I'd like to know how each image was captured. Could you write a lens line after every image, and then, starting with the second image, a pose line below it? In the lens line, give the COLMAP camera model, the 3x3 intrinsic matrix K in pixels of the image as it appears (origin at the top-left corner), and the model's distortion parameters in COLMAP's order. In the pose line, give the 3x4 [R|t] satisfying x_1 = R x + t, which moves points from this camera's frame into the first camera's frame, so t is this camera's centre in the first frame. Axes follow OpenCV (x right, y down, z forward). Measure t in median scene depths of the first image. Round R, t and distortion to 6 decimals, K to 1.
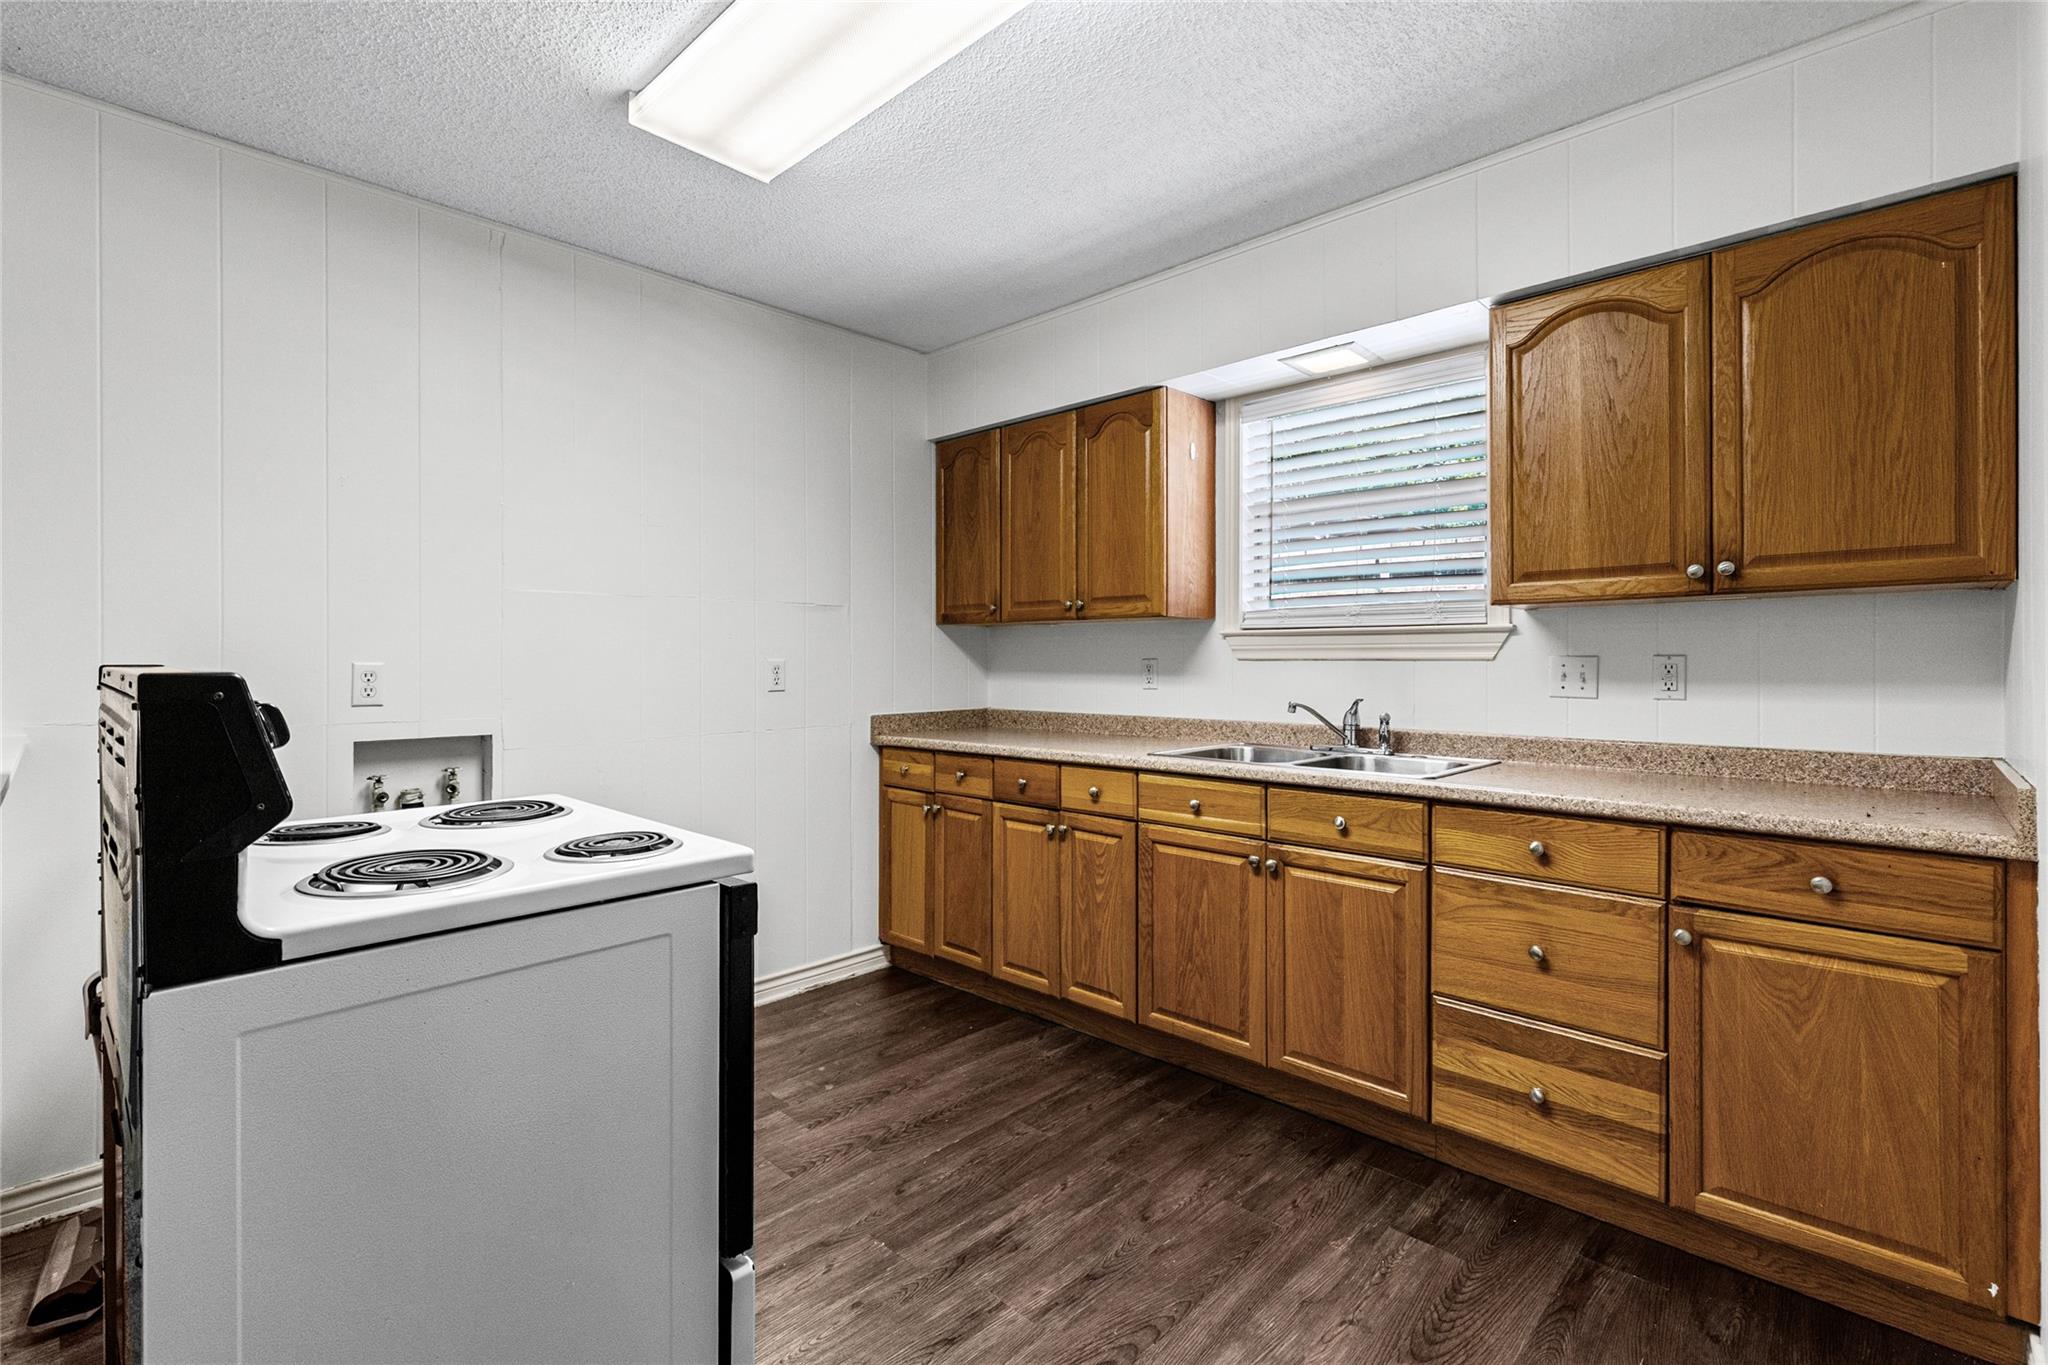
lens RADIAL K [[920.7, 0, 1015.7], [0, 920.7, 662.1], [0, 0, 1]] dist [0.006322, -0.002629]
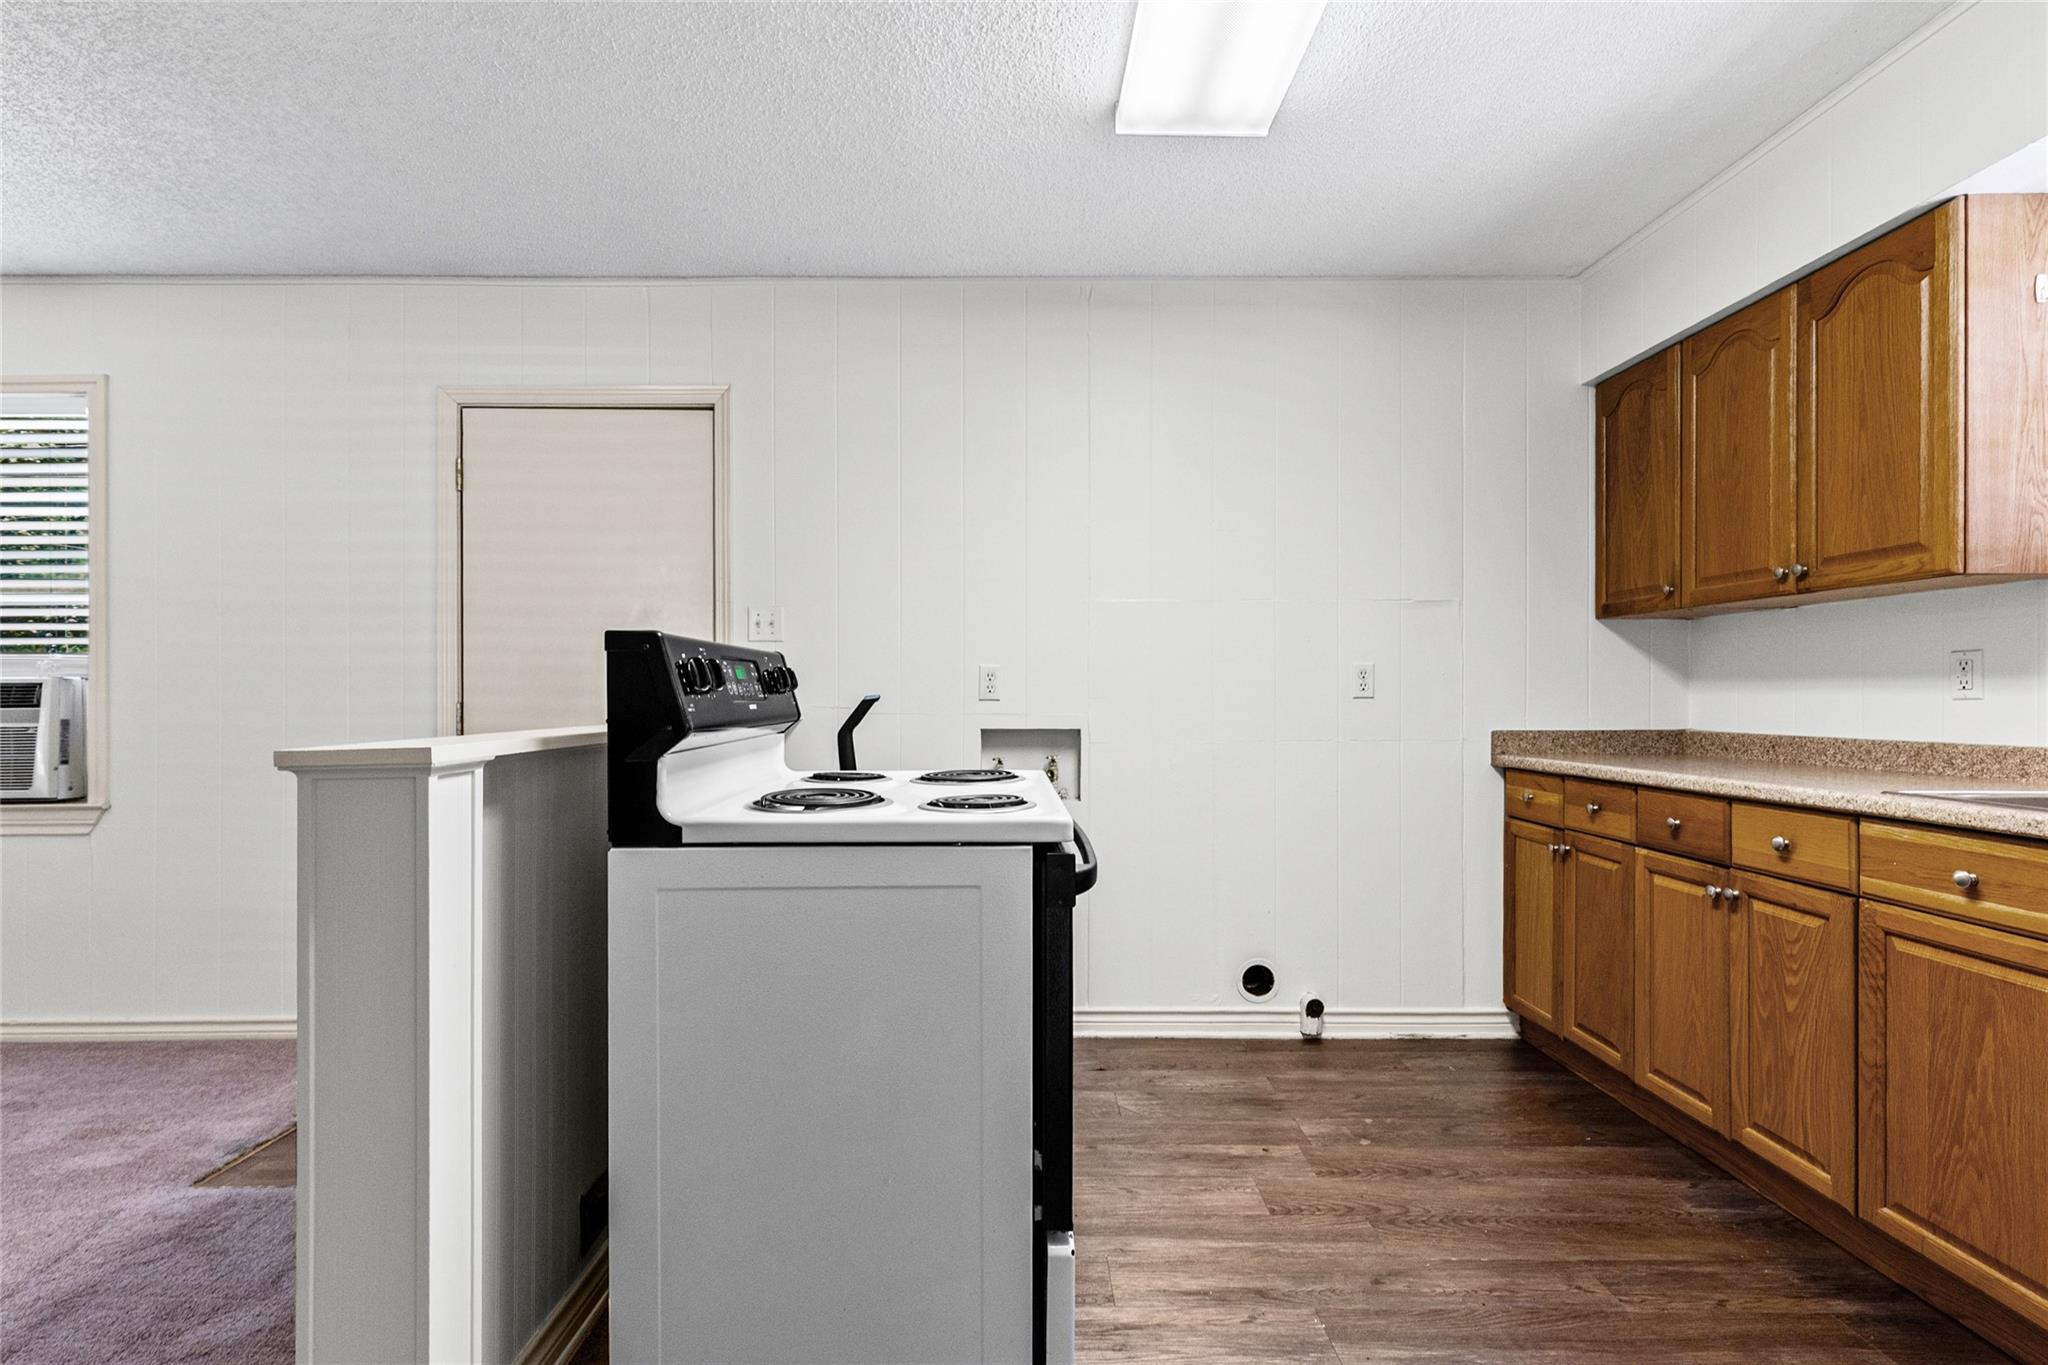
lens RADIAL K [[920.7, 0, 1013.6], [0, 920.7, 697.2], [0, 0, 1]] dist [0.006322, -0.002629]
pose [[0.698190, 0.003094, -0.715906, 0.186823], [-0.003596, 0.999993, 0.000815, 0.038563], [0.715904, 0.002006, 0.698196, 0.146038]]
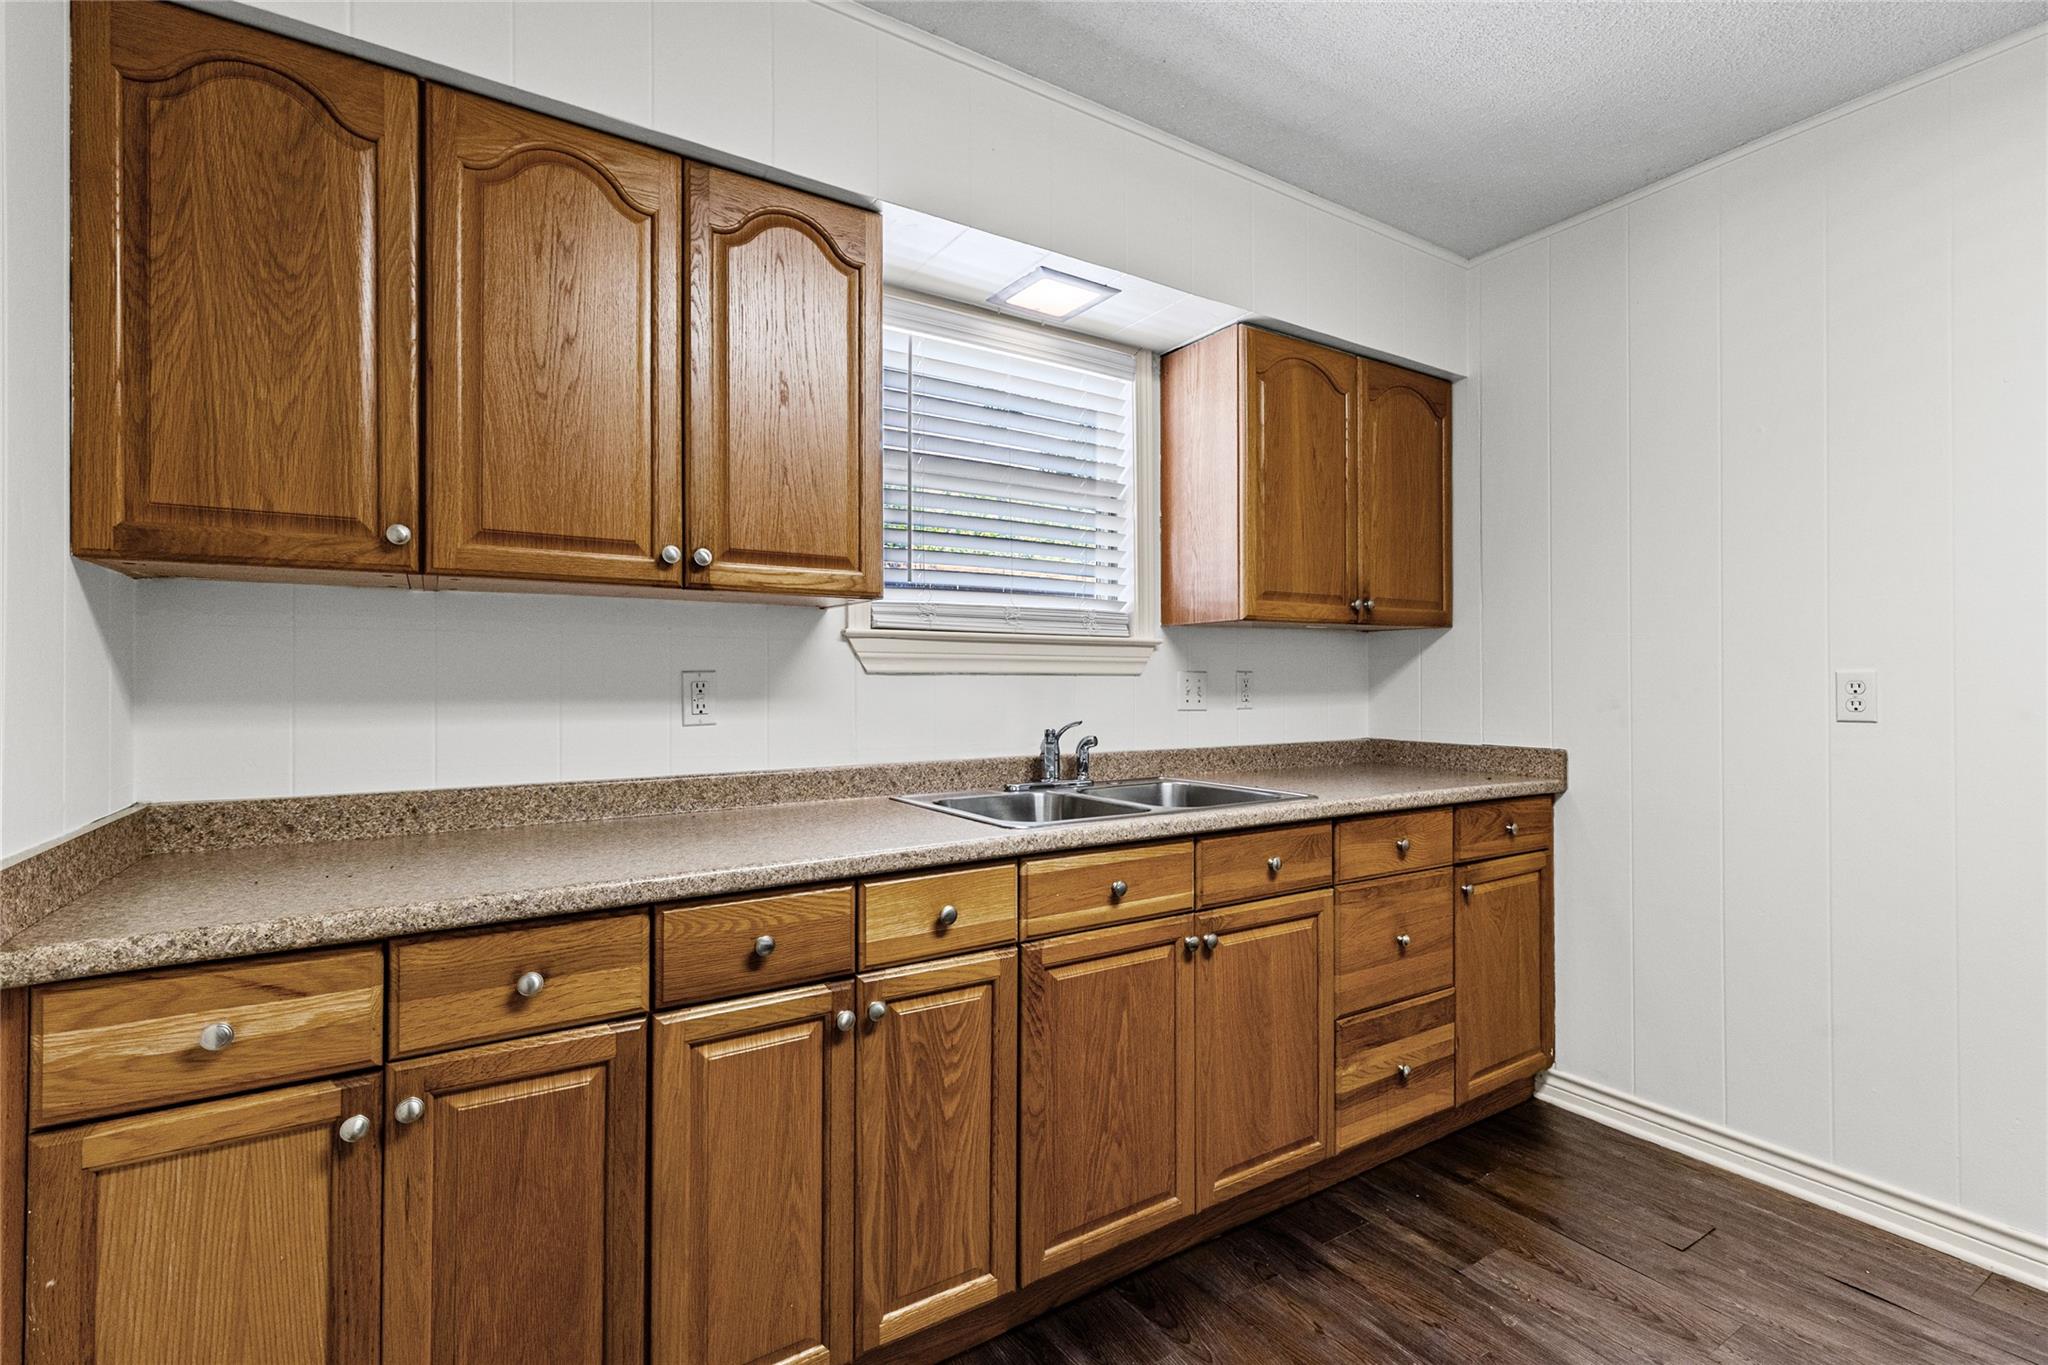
lens RADIAL K [[920.7, 0, 1016.3], [0, 920.7, 679.7], [0, 0, 1]] dist [0.006322, -0.002629]
pose [[0.236739, 0.003751, 0.971566, -0.455993], [0.004099, 0.999980, -0.004860, 0.006727], [-0.971565, 0.005133, 0.236719, 0.887924]]
